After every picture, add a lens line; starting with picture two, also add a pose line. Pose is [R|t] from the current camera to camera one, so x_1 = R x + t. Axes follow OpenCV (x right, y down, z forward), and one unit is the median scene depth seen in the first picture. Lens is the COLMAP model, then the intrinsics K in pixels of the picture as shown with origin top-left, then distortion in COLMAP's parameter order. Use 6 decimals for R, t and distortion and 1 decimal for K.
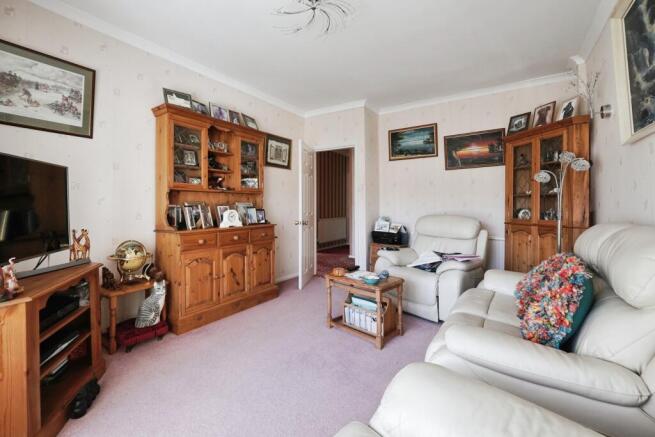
lens RADIAL K [[284.4, 0, 316.4], [0, 284.4, 205.2], [0, 0, 1]] dist [0.001587, 0.000167]
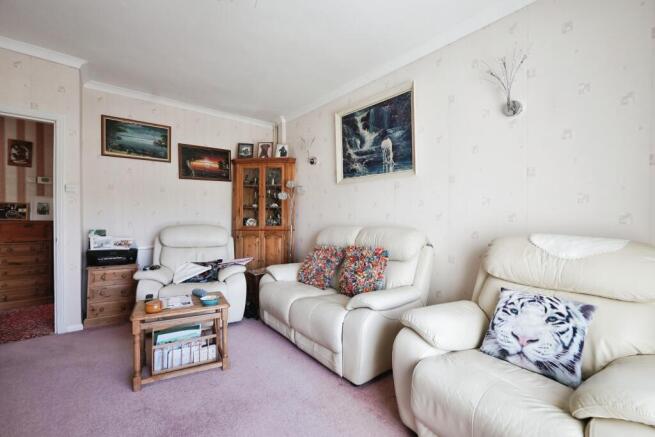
lens RADIAL K [[284.4, 0, 327.2], [0, 284.4, 218.8], [0, 0, 1]] dist [0.001587, 0.000167]
pose [[0.285470, -0.011685, 0.958317, -0.360201], [-0.007491, 0.999868, 0.014423, -0.004432], [-0.958358, -0.011296, 0.285344, 0.262656]]
